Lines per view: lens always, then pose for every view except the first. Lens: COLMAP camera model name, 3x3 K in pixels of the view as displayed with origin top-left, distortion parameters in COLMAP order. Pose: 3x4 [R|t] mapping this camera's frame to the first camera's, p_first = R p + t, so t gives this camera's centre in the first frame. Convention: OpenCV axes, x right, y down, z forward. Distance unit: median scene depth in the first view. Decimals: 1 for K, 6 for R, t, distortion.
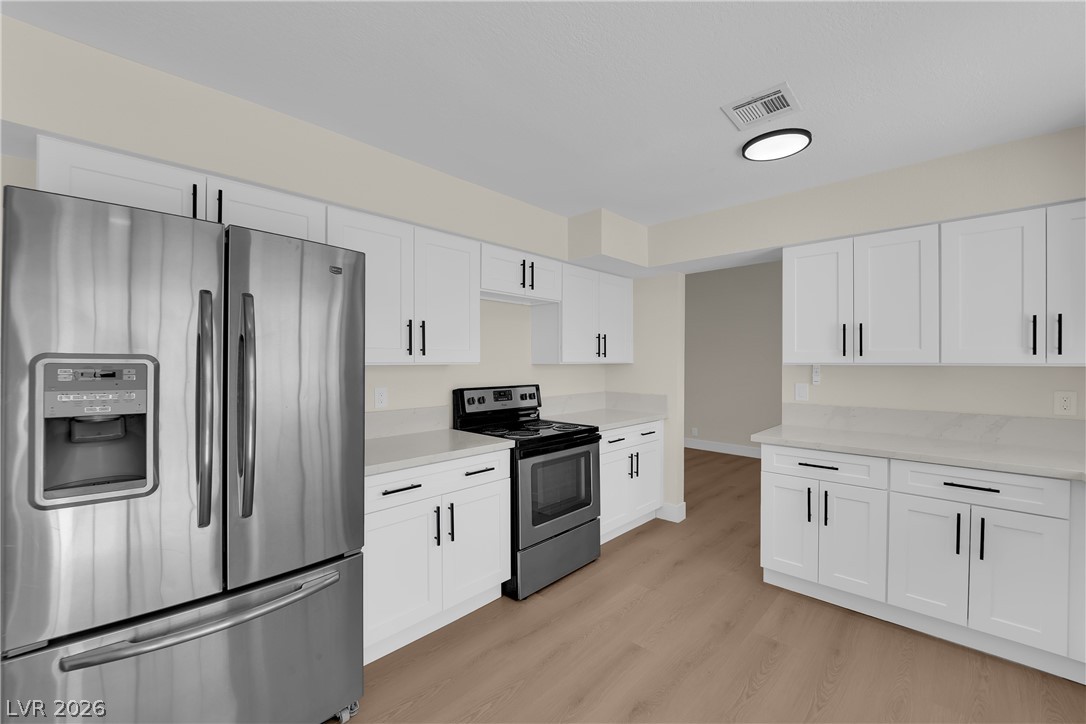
lens RADIAL K [[434.7, 0, 545.5], [0, 434.7, 358.7], [0, 0, 1]] dist [-0.003586, -0.000889]
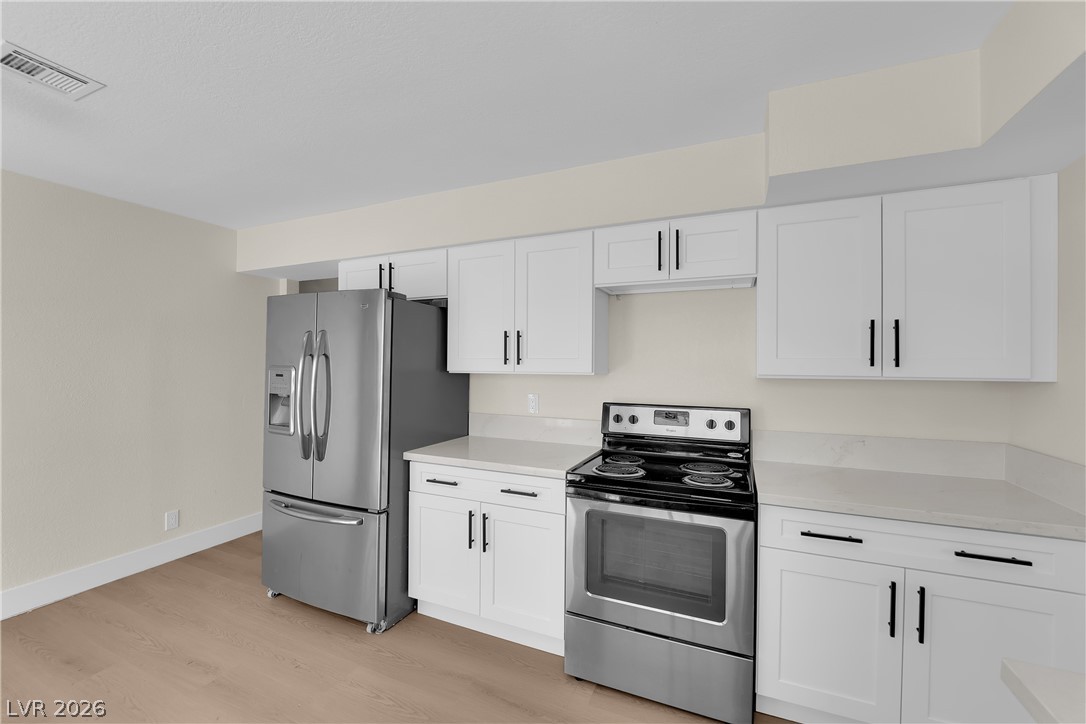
lens RADIAL K [[434.7, 0, 548.2], [0, 434.7, 366.6], [0, 0, 1]] dist [-0.003586, -0.000889]
pose [[0.338533, -0.005858, -0.940936, 0.694281], [-0.004871, 0.999956, -0.007978, 0.004983], [0.940942, 0.007284, 0.338490, 0.718339]]
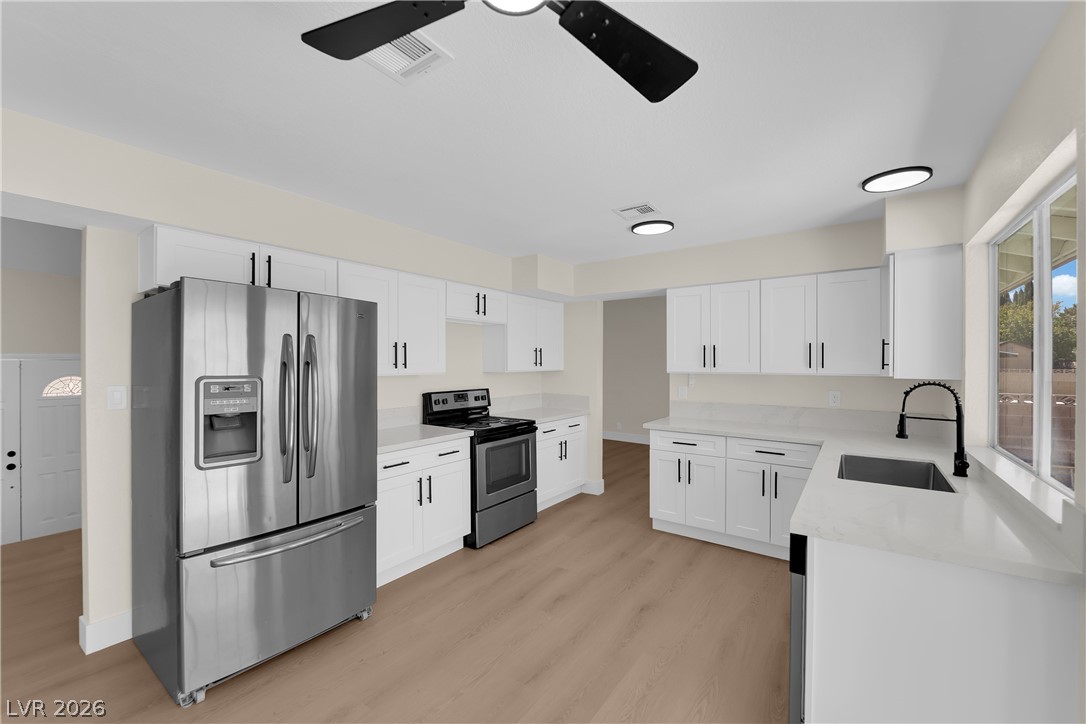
lens RADIAL K [[434.7, 0, 540.7], [0, 434.7, 357.6], [0, 0, 1]] dist [-0.003586, -0.000889]
pose [[0.991965, -0.000054, 0.126513, -0.035687], [0.000559, 0.999992, -0.003952, -0.035546], [-0.126511, 0.003991, 0.991957, -0.381451]]
